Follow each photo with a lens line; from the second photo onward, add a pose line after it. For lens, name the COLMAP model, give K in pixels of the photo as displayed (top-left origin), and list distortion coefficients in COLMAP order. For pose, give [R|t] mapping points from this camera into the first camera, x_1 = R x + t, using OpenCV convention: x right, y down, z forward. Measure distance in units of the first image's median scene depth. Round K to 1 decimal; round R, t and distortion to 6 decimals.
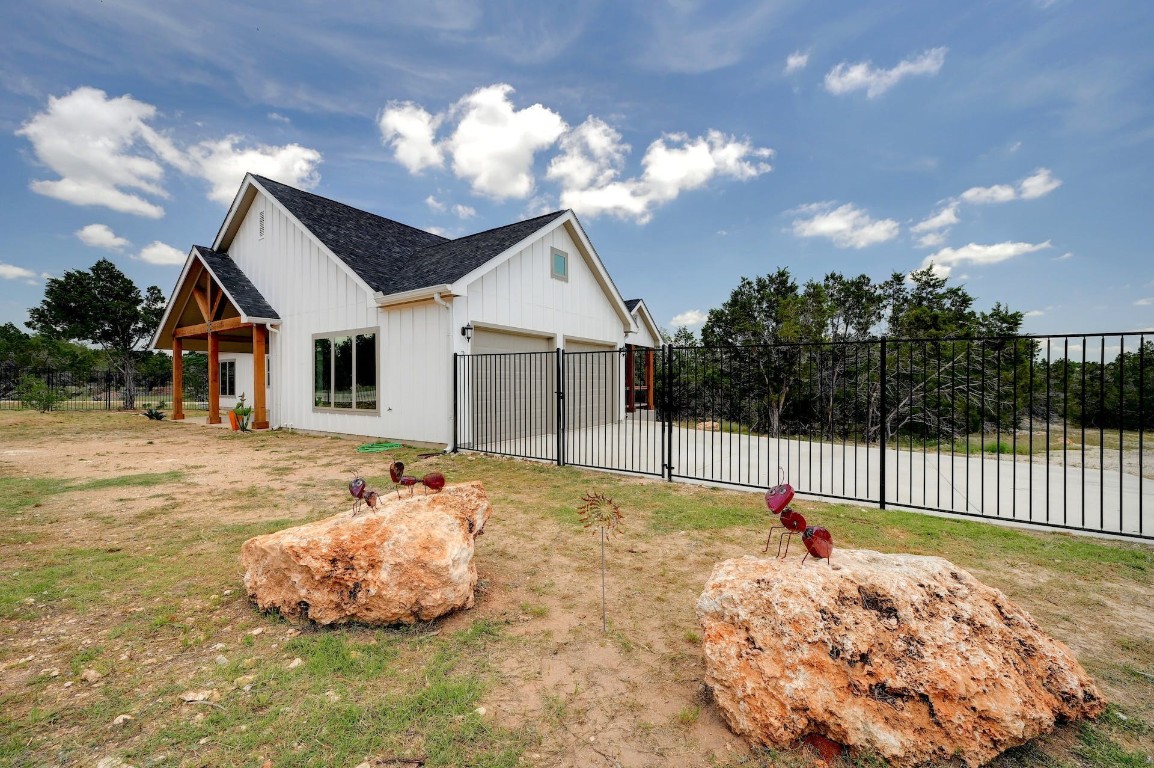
lens RADIAL K [[460.9, 0, 575.9], [0, 460.9, 382.6], [0, 0, 1]] dist [-0.001556, -0.000432]
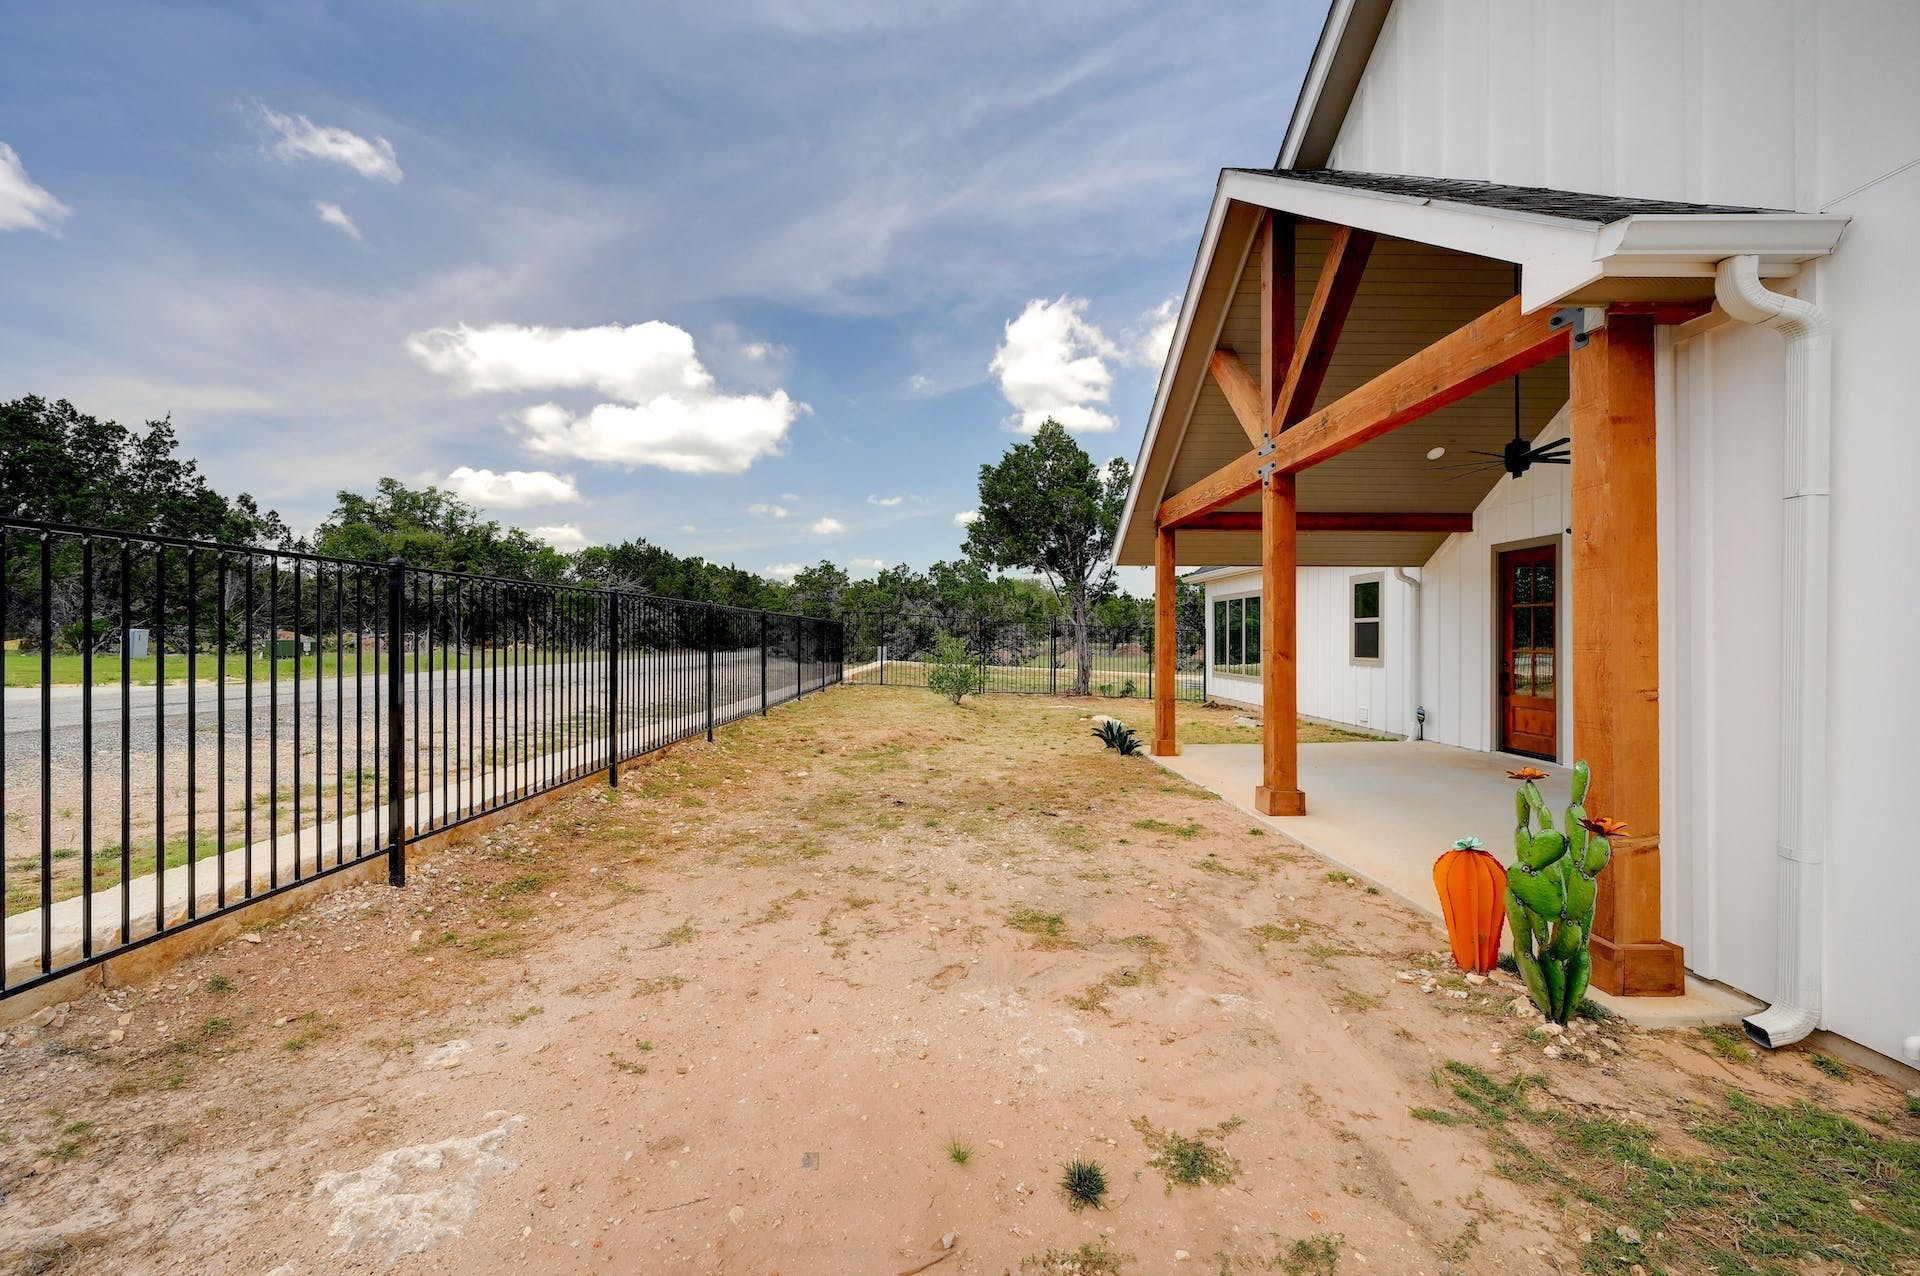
lens RADIAL K [[766.9, 0, 958.2], [0, 766.9, 635.6], [0, 0, 1]] dist [-0.001556, -0.000432]
pose [[0.583370, 0.001469, -0.812205, -0.337910], [-0.004814, 0.999987, -0.001649, -0.006514], [0.812192, 0.004872, 0.583369, 0.369779]]
